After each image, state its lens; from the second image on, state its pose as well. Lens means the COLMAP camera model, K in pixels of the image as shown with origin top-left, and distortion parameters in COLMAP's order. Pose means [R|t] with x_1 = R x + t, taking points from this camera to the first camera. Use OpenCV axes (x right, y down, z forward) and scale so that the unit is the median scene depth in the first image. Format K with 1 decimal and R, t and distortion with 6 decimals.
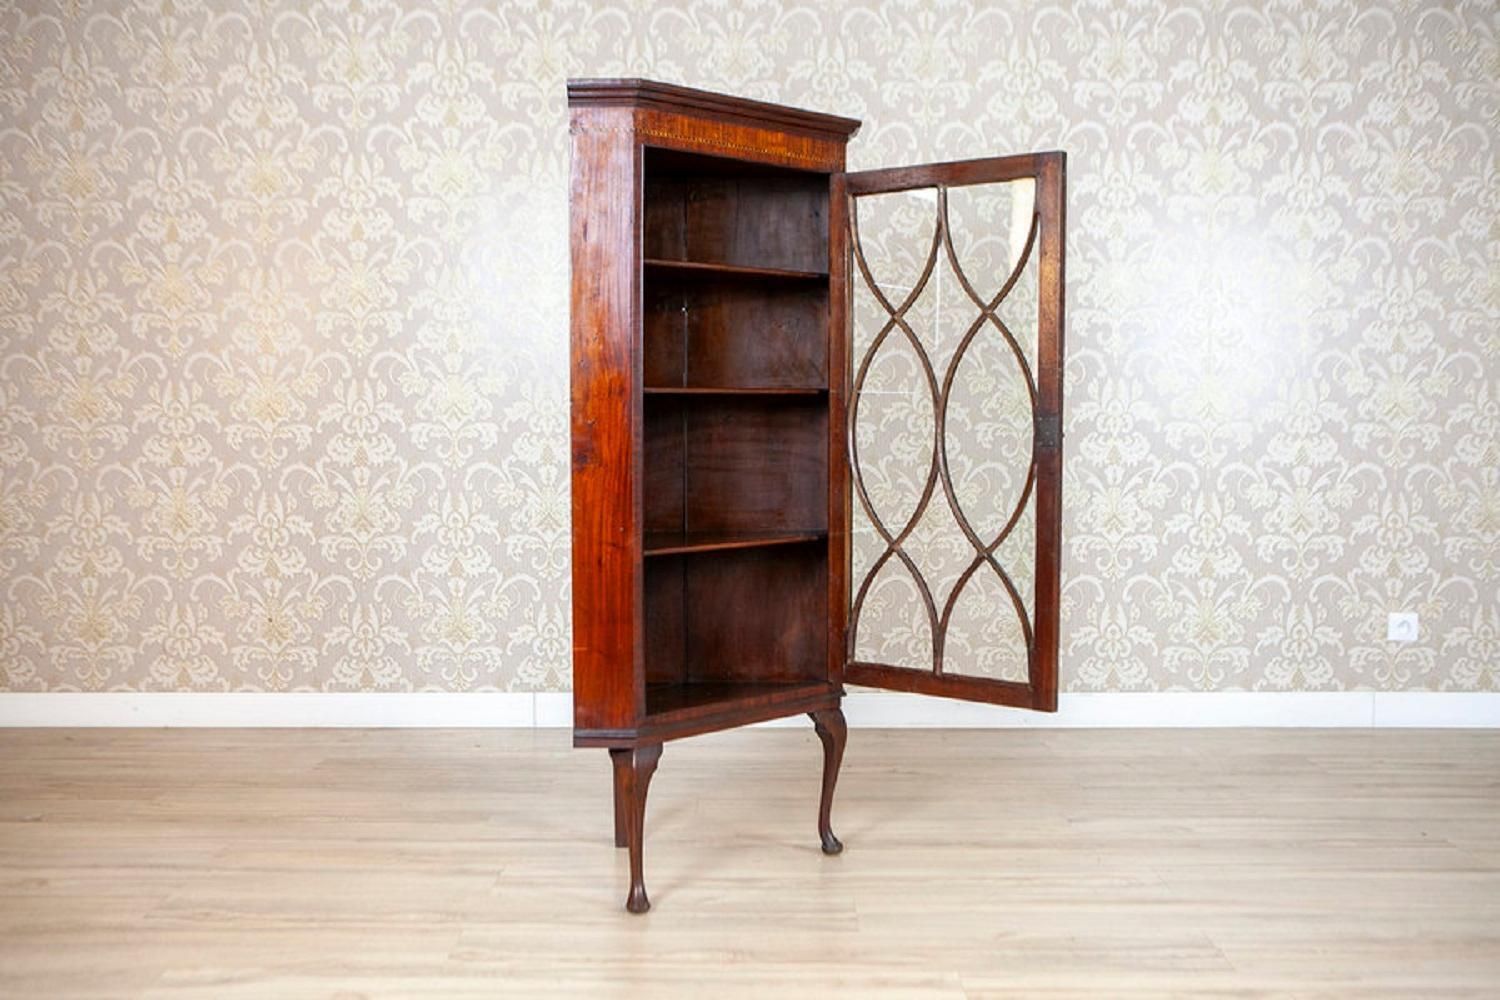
lens RADIAL K [[1985.7, 0, 755.3], [0, 1985.7, 477.4], [0, 0, 1]] dist [0.012290, 0.000000]
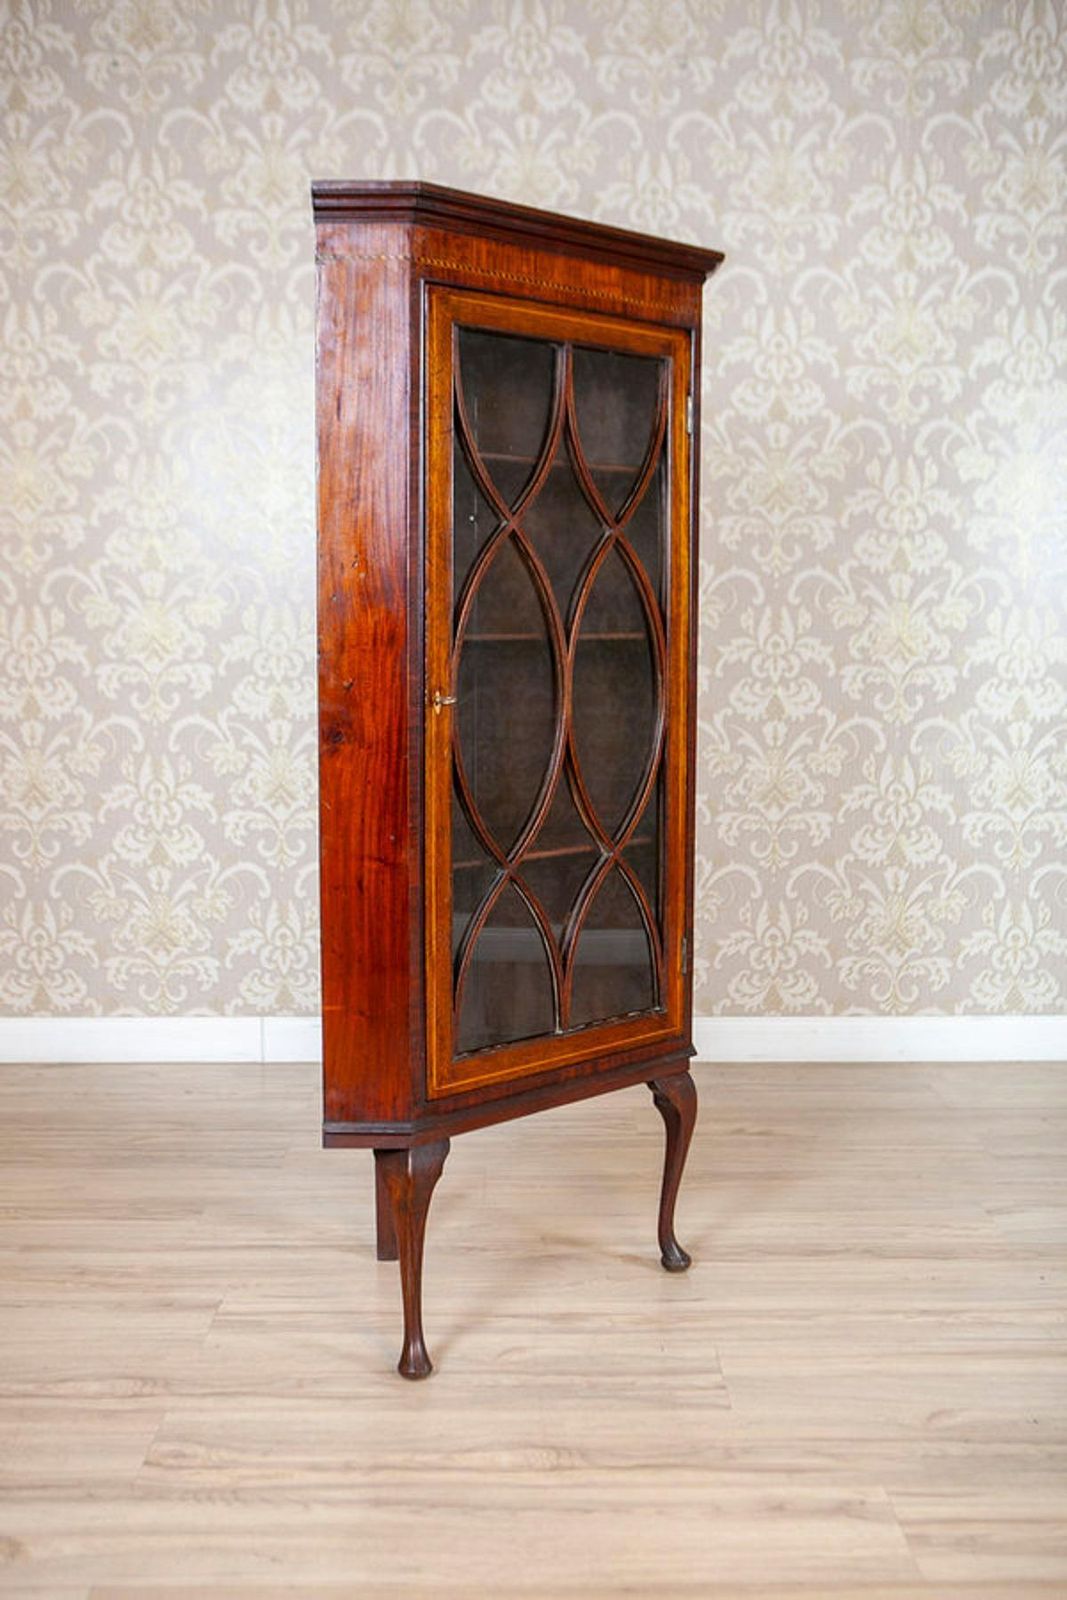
lens RADIAL K [[2118.1, 0, 553.3], [0, 2118.1, 783.3], [0, 0, 1]] dist [0.012290, 0.000000]
pose [[0.999543, 0.001304, 0.030191, -0.024100], [-0.002726, 0.998887, 0.047097, -0.020397], [-0.030096, -0.047158, 0.998434, 0.187620]]
